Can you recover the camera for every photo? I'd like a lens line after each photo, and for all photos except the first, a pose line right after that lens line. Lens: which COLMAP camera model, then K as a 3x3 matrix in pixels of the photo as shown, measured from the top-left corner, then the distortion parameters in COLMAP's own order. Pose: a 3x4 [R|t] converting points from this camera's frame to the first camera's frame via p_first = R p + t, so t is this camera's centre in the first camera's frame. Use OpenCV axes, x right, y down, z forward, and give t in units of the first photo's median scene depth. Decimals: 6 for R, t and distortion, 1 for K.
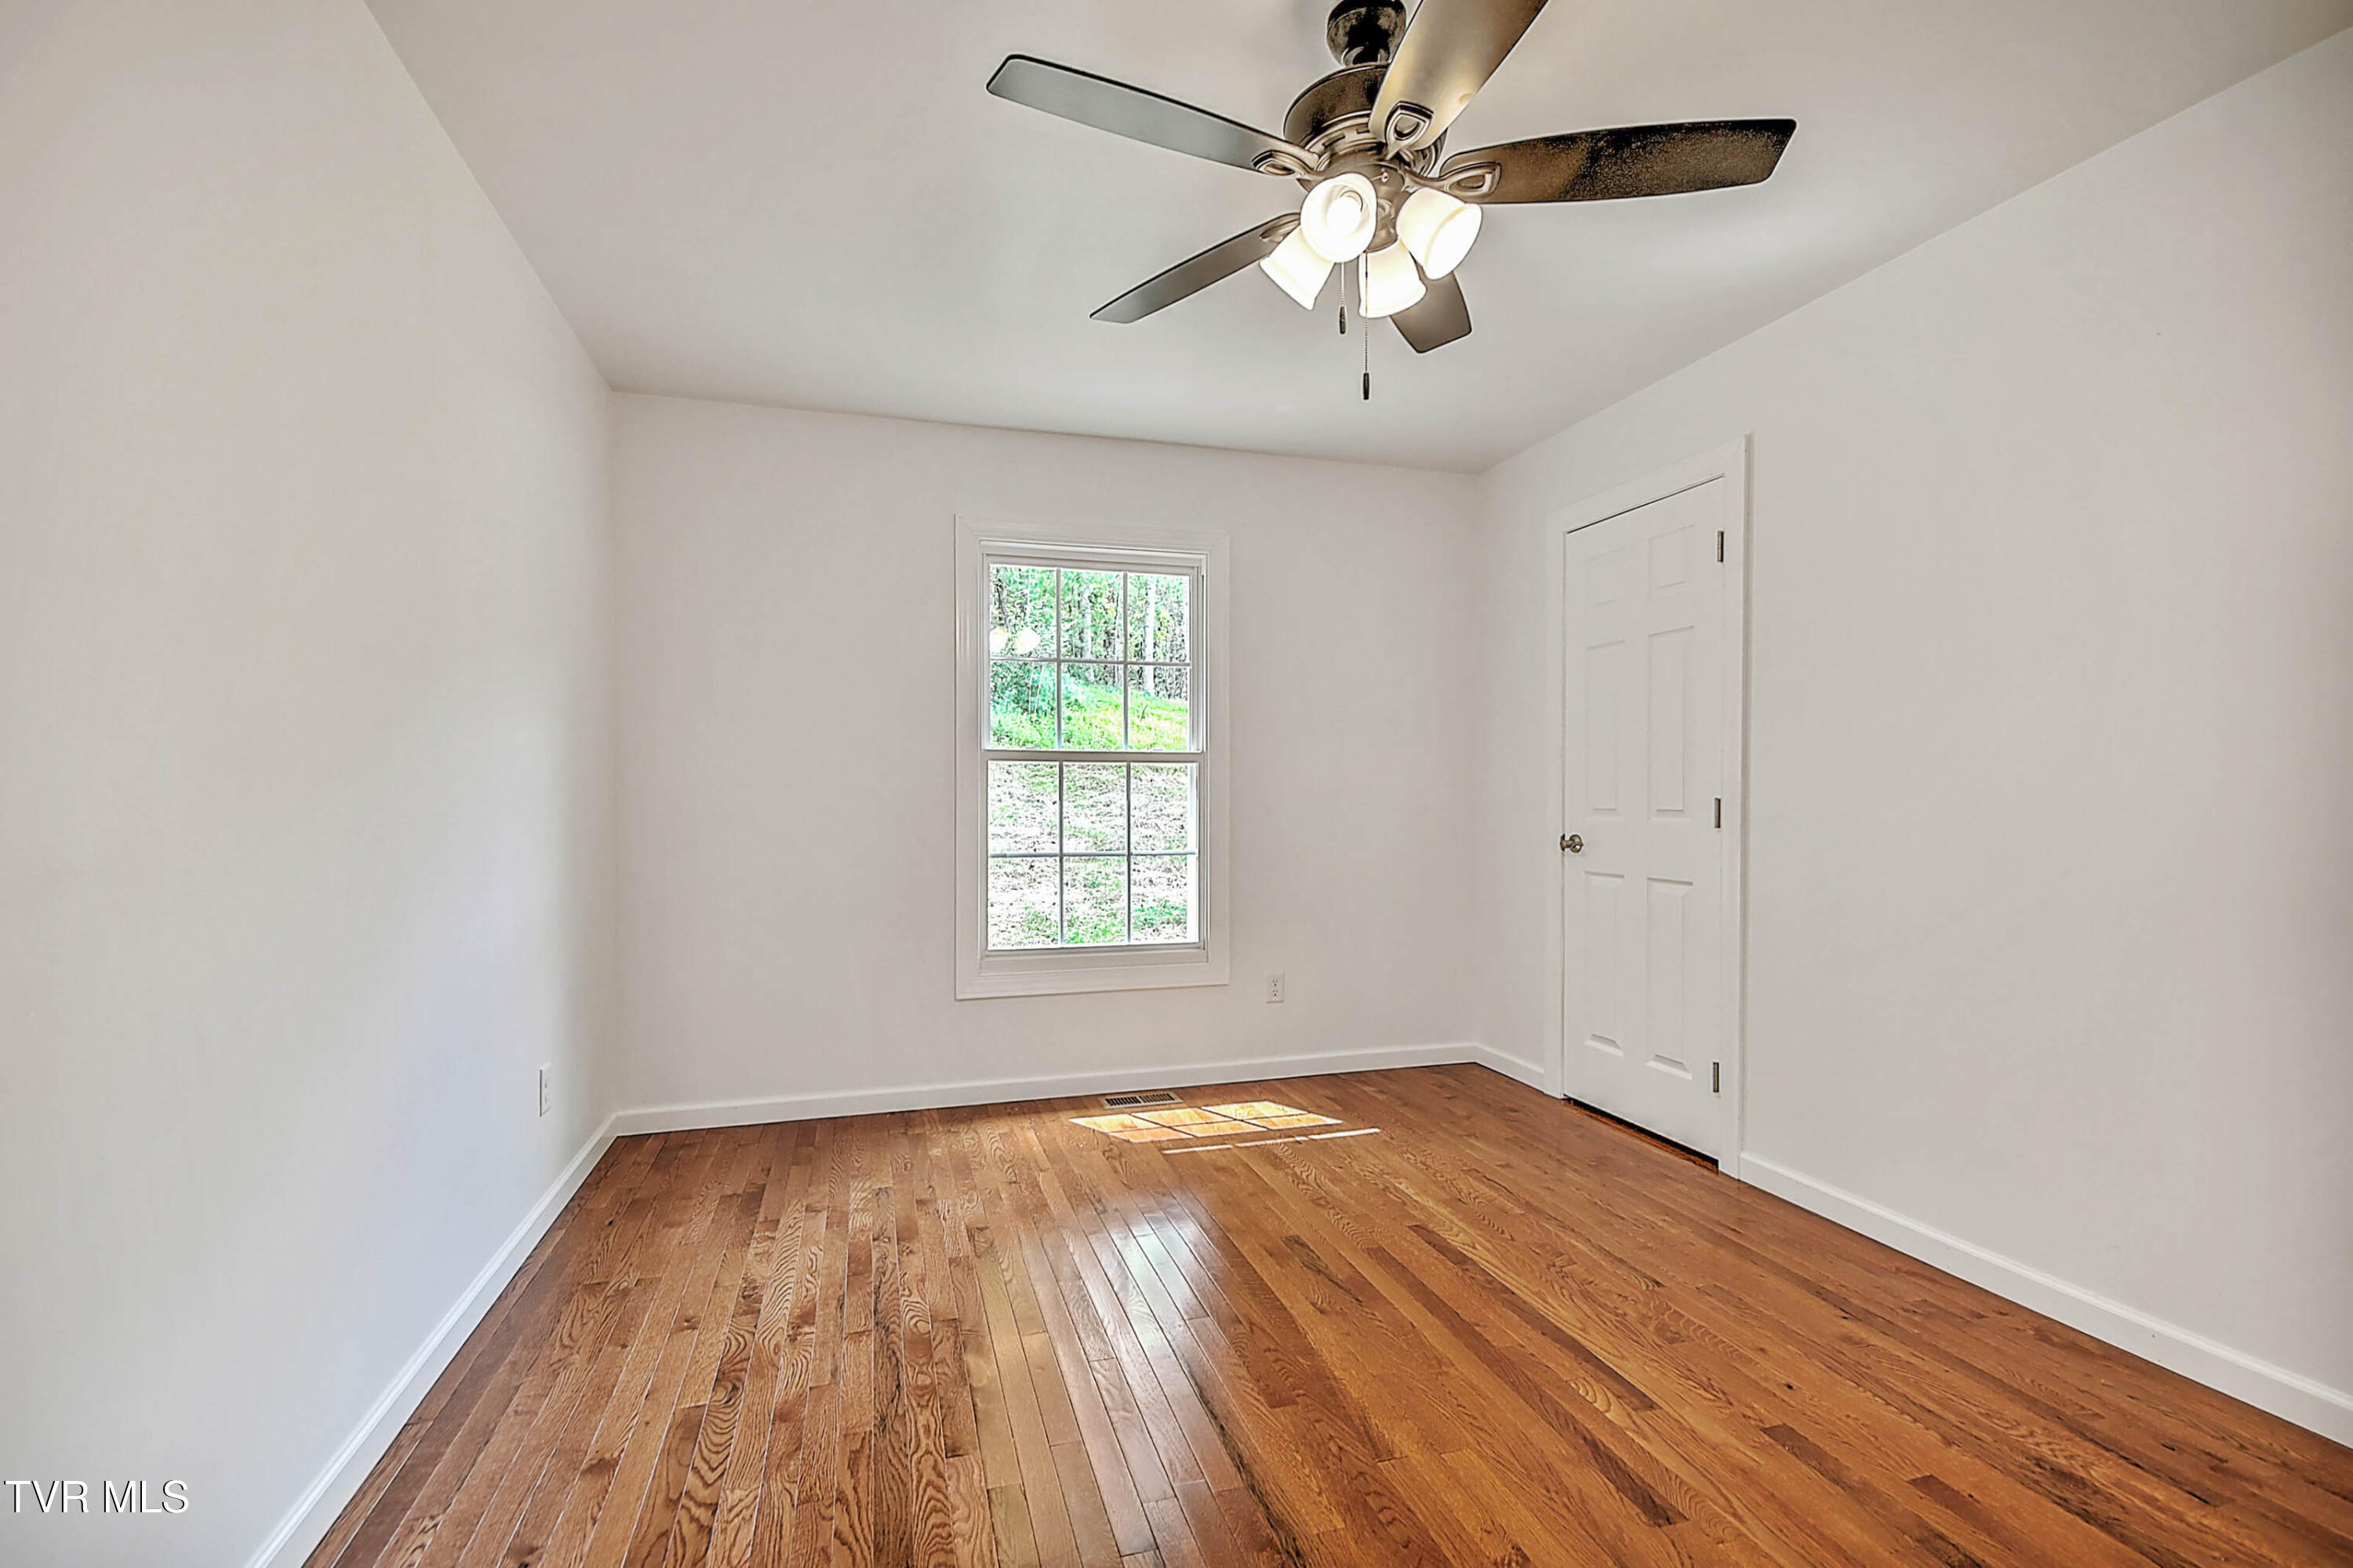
lens RADIAL K [[1026.7, 0, 1169.0], [0, 1026.7, 807.0], [0, 0, 1]] dist [0.026715, -0.016184]
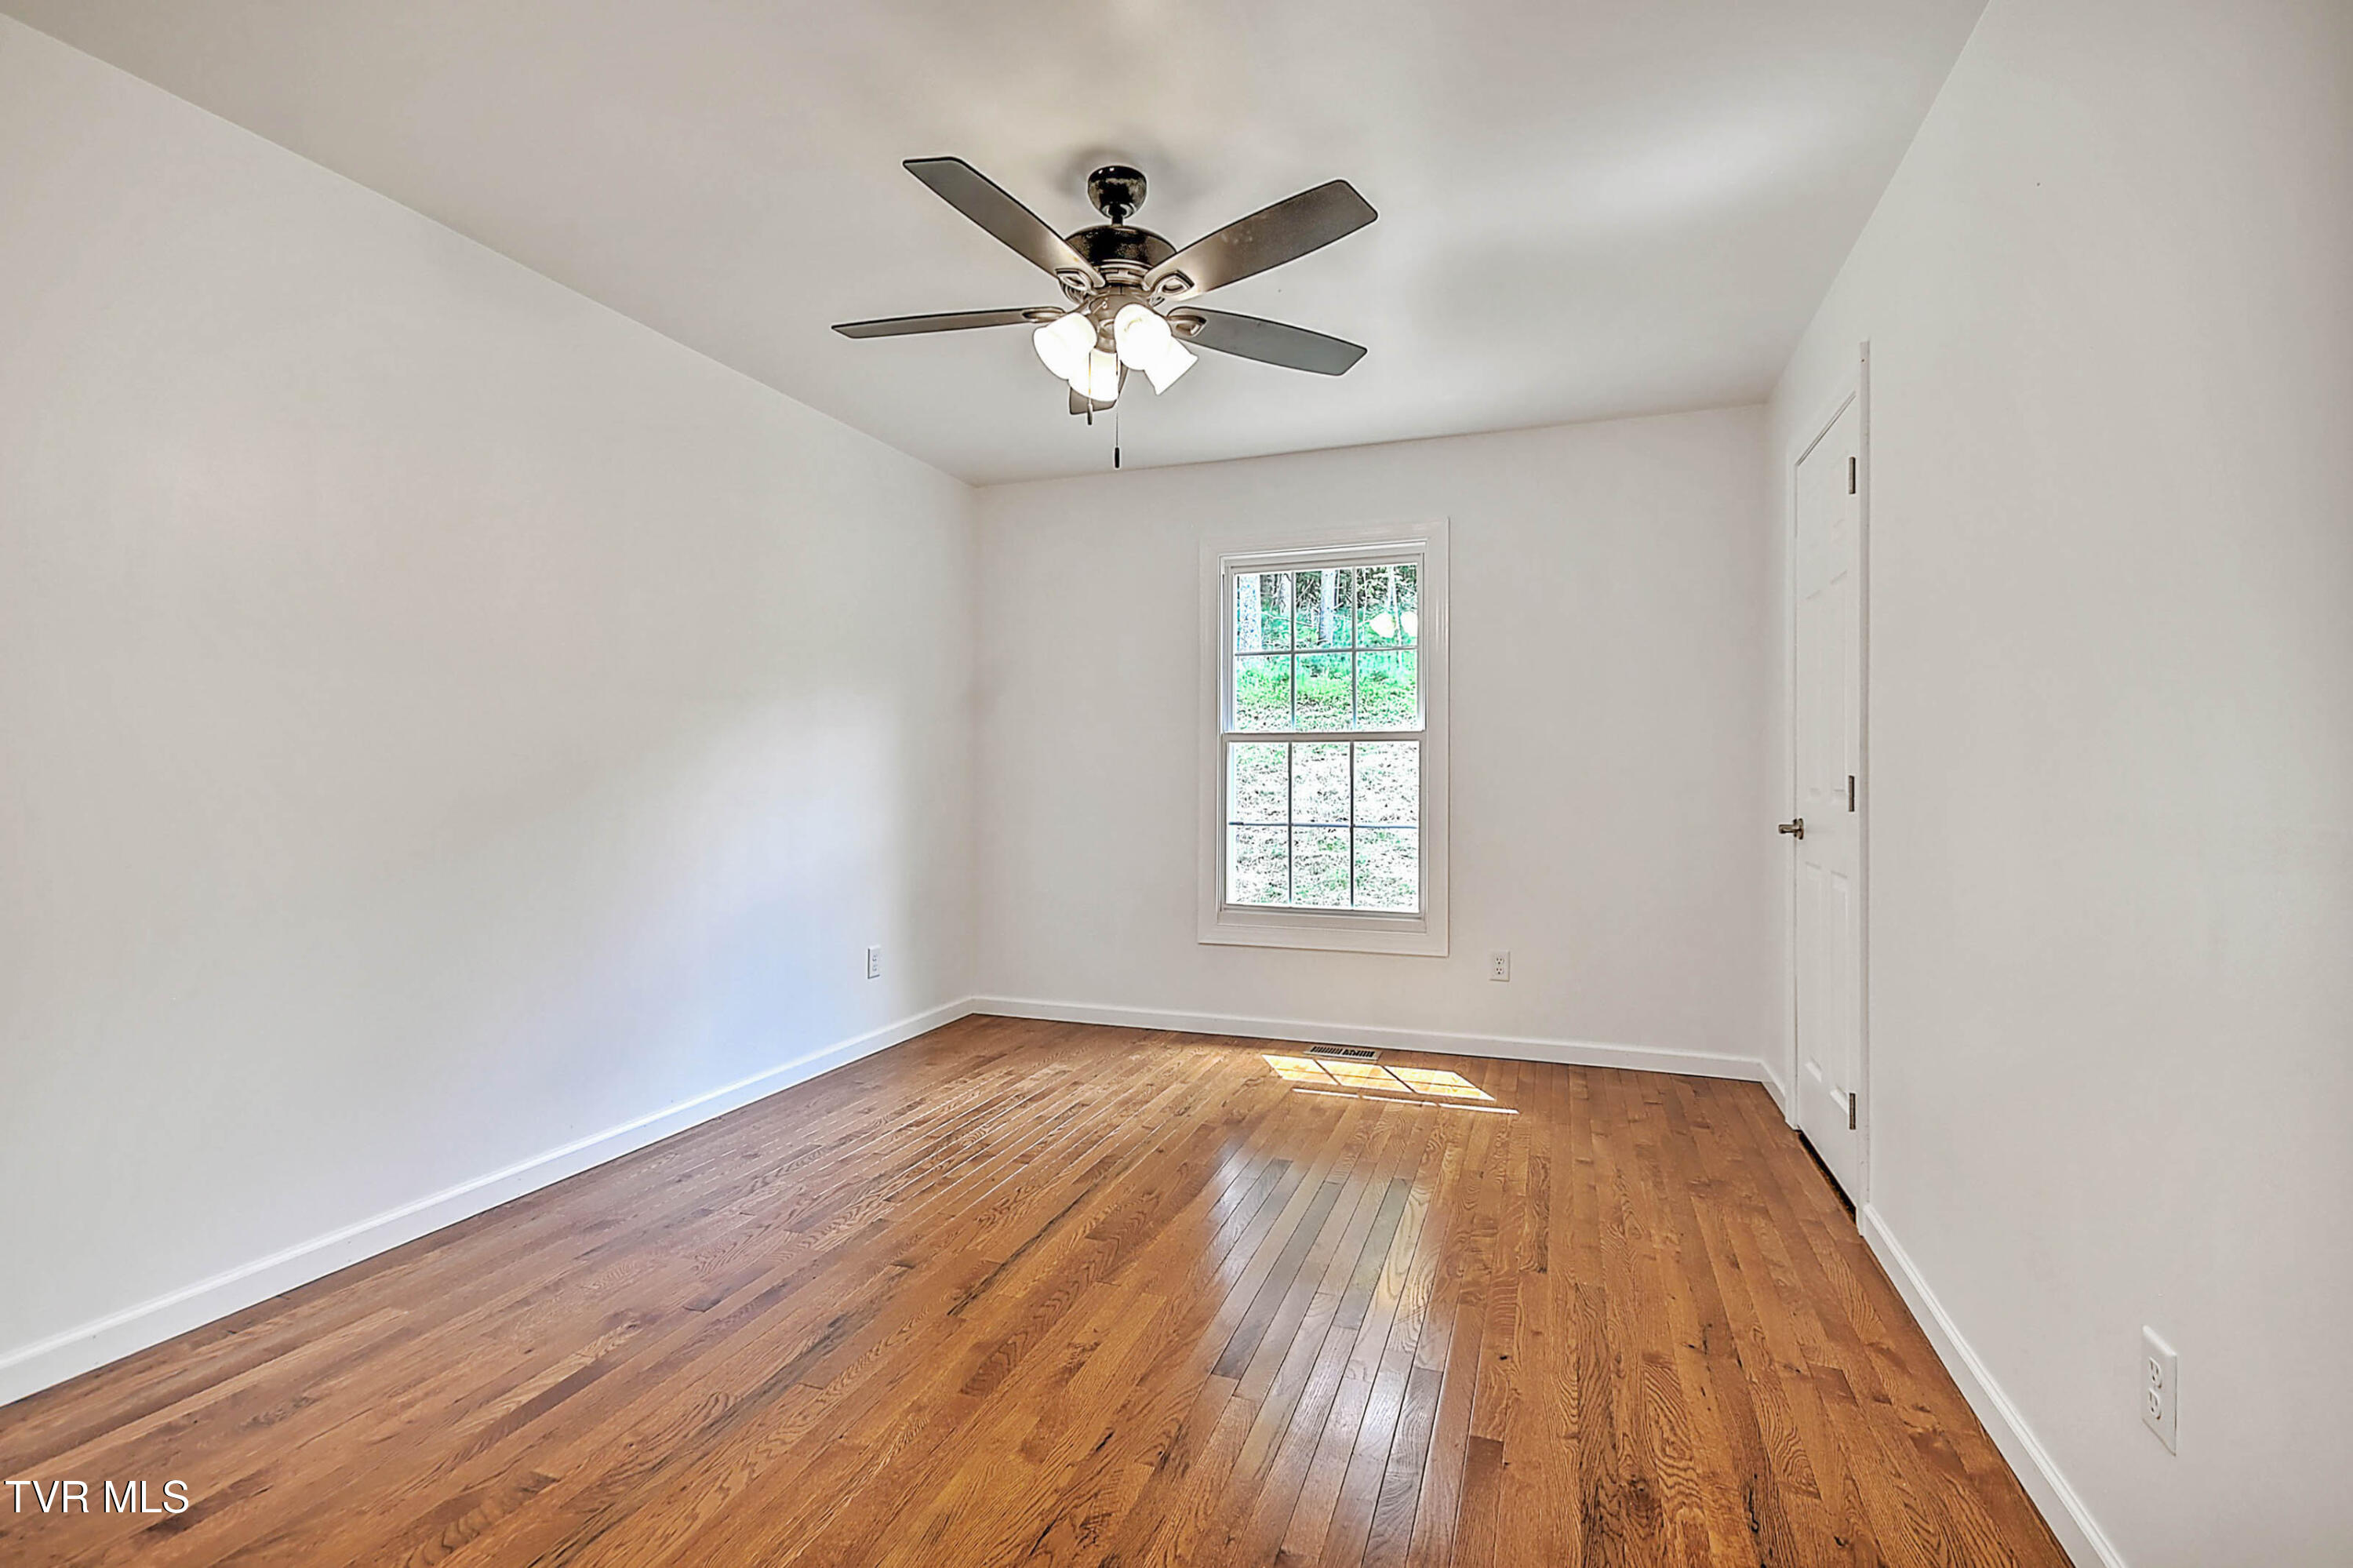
lens RADIAL K [[1073.3, 0, 1170.7], [0, 1073.3, 771.3], [0, 0, 1]] dist [0.010067, -0.000062]
pose [[0.804787, -0.000189, -0.593563, 0.556639], [-0.005282, 0.999958, -0.007480, -0.002526], [0.593540, 0.009155, 0.804753, -0.025328]]
